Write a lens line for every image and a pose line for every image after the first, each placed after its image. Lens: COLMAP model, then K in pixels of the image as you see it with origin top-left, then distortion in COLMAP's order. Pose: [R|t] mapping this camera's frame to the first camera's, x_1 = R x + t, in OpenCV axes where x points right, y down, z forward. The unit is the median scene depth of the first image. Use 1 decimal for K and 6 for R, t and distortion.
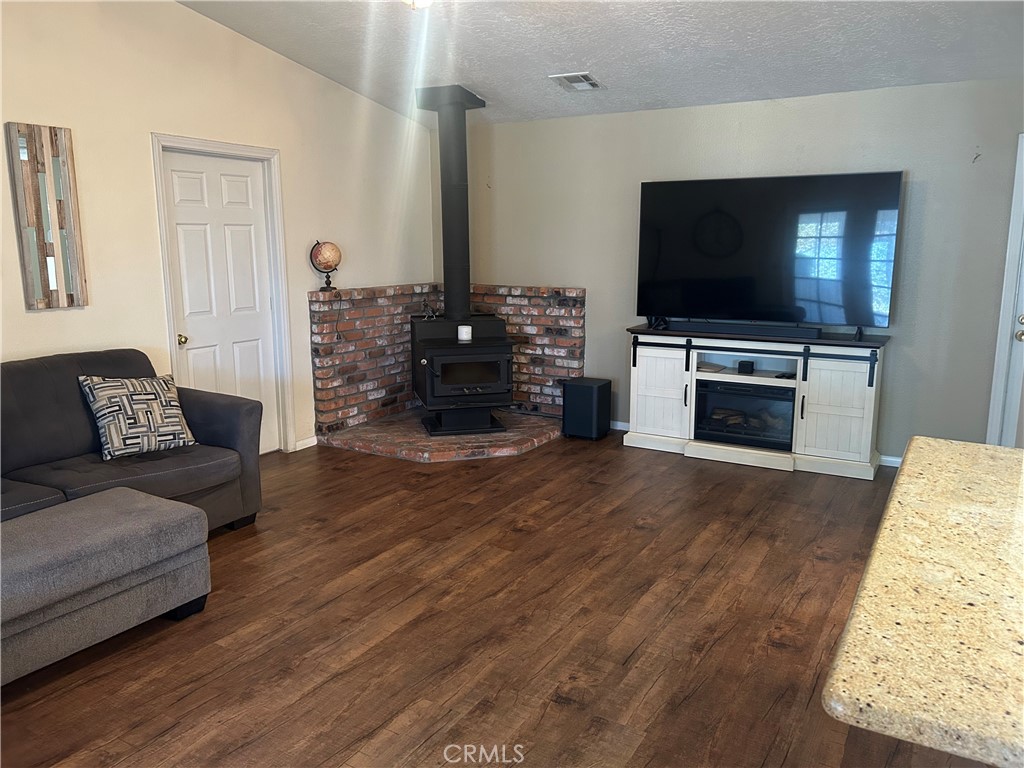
lens RADIAL K [[774.4, 0, 522.4], [0, 774.4, 378.4], [0, 0, 1]] dist [0.058422, -0.063787]
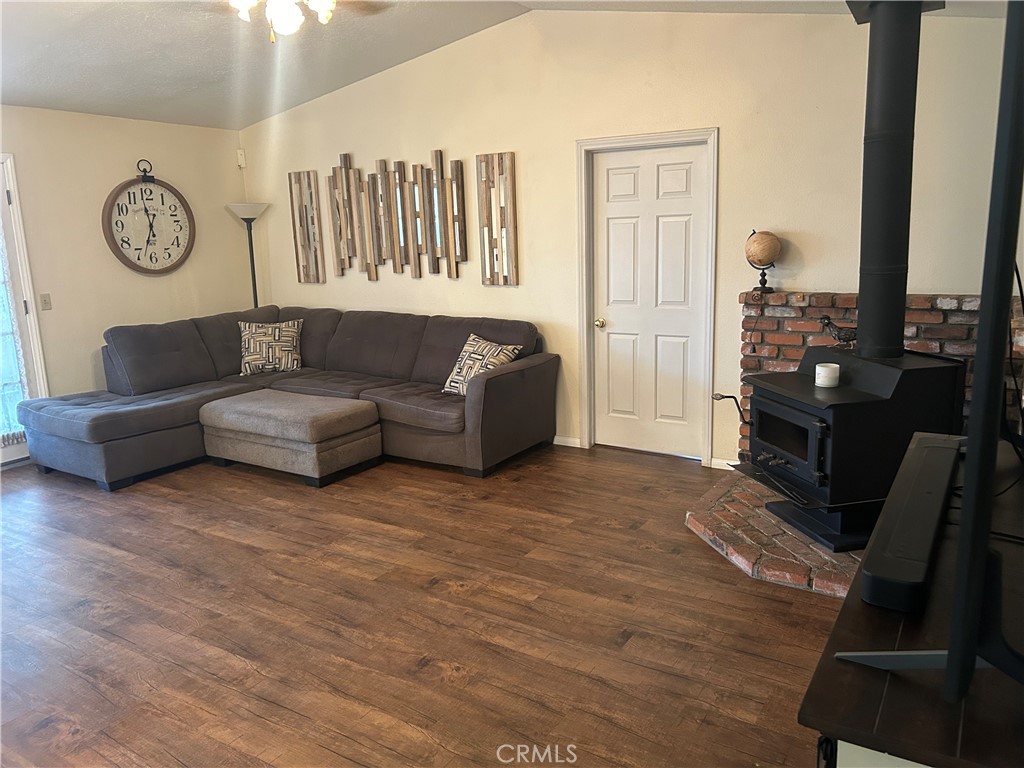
lens RADIAL K [[774.4, 0, 519.5], [0, 774.4, 389.9], [0, 0, 1]] dist [0.058422, -0.063787]
pose [[-0.038720, 0.210387, -0.976851, 0.828242], [-0.145970, 0.965907, 0.213816, -0.219055], [0.988531, 0.150870, -0.006689, 1.118838]]
